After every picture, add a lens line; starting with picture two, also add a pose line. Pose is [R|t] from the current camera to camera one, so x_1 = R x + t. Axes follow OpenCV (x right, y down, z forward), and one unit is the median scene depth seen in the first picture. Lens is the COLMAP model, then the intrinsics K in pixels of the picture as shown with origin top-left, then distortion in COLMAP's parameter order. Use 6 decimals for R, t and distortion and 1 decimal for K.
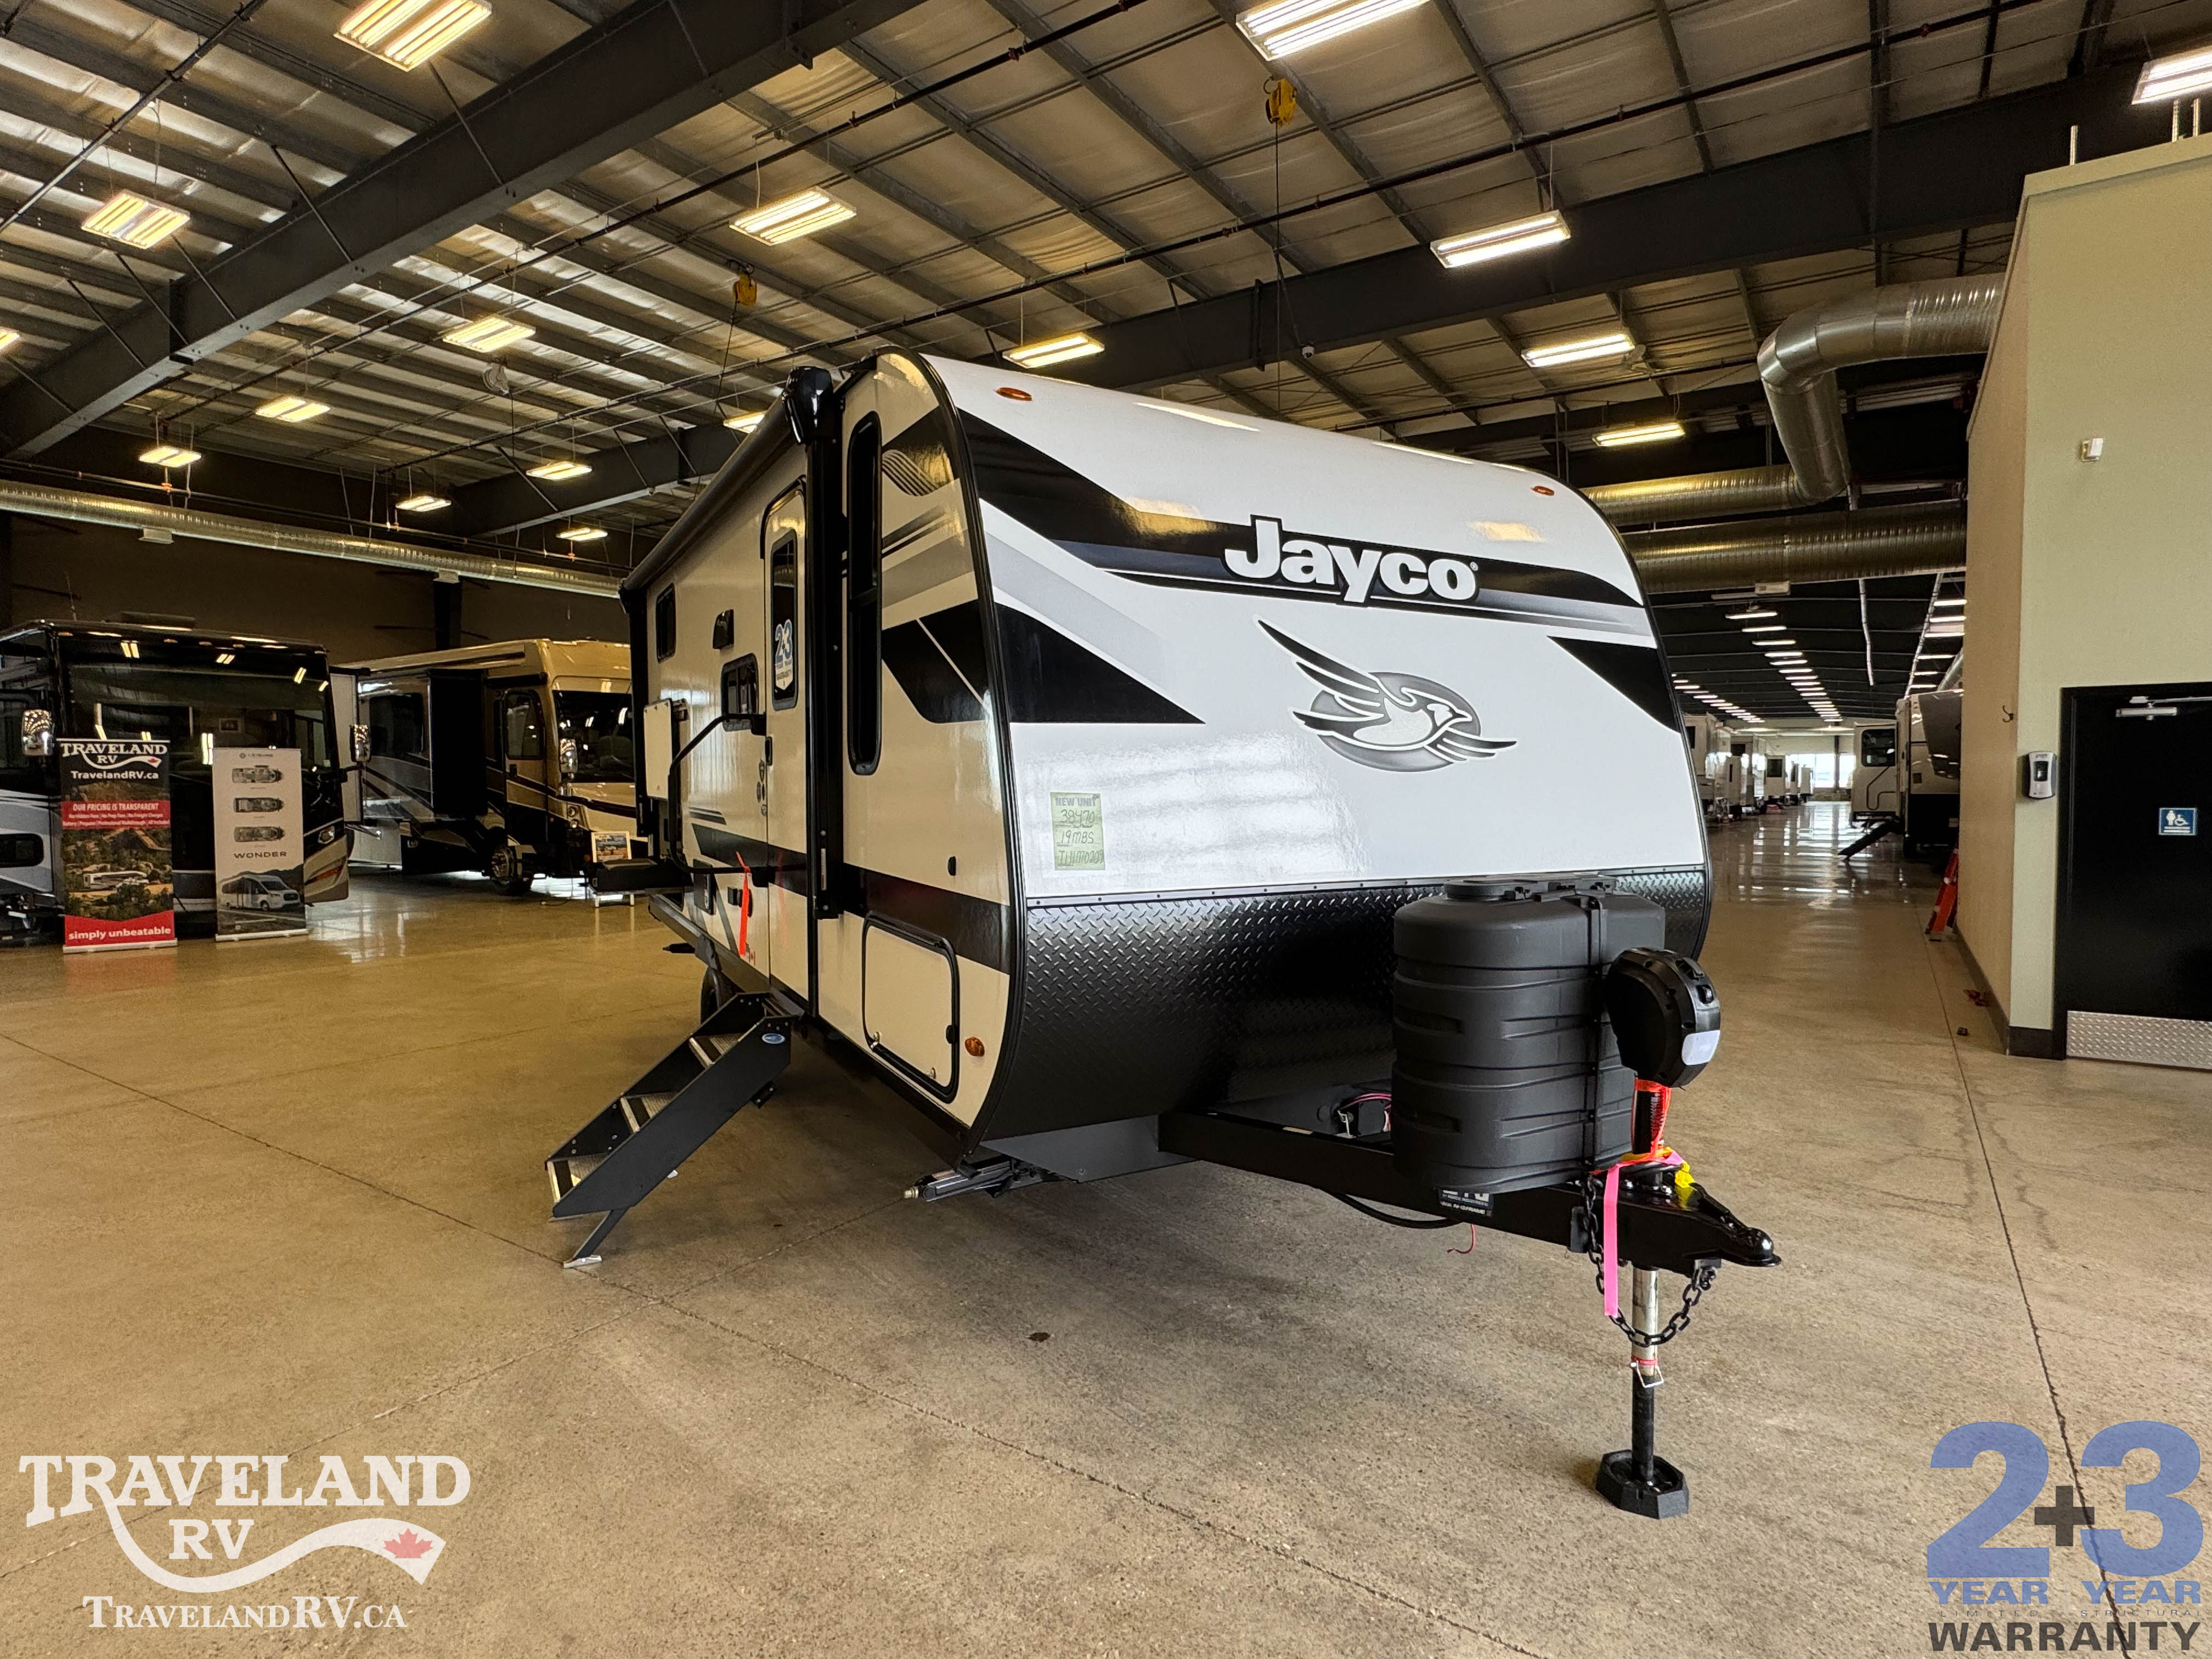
lens RADIAL K [[1143.9, 0, 1106.0], [0, 1143.9, 829.5], [0, 0, 1]] dist [0.001119, 0.000473]
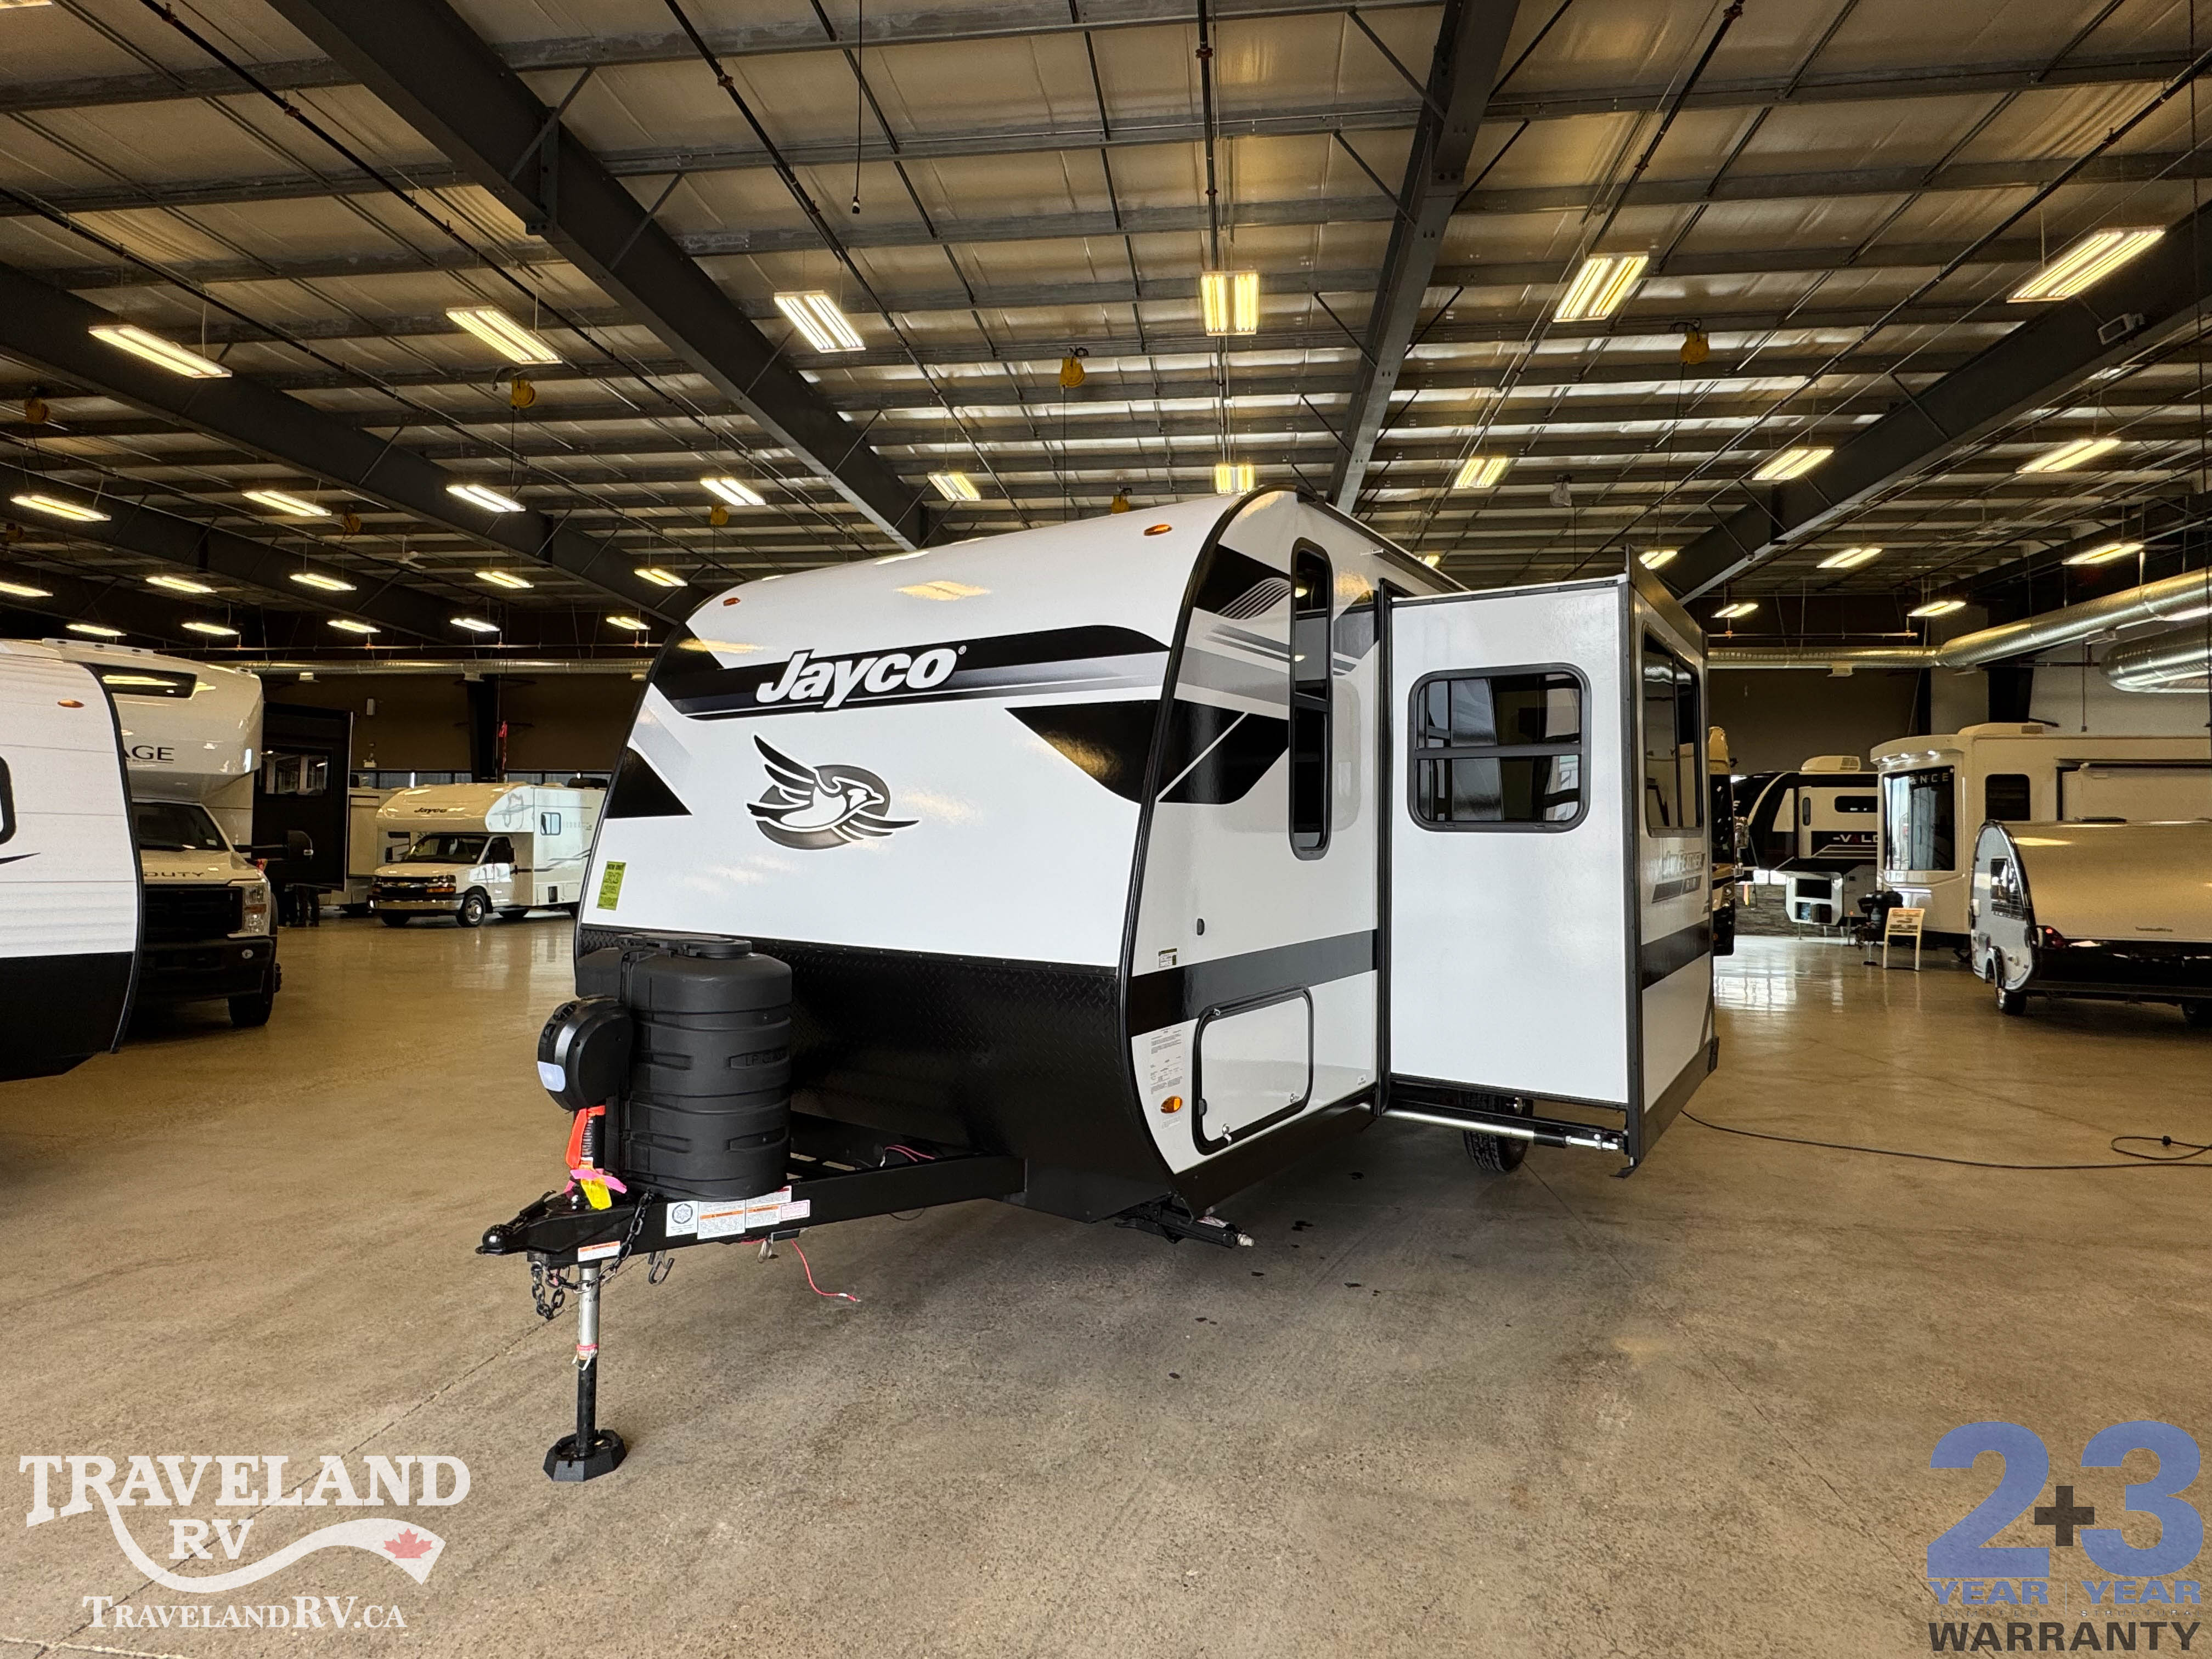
lens RADIAL K [[1142.7, 0, 1106.0], [0, 1142.7, 829.5], [0, 0, 1]] dist [-0.001629, -0.001584]
pose [[0.457411, -0.011742, -0.889178, 1.374935], [-0.050254, 0.997974, -0.039031, -0.038916], [0.887834, 0.062538, 0.455894, 0.702949]]
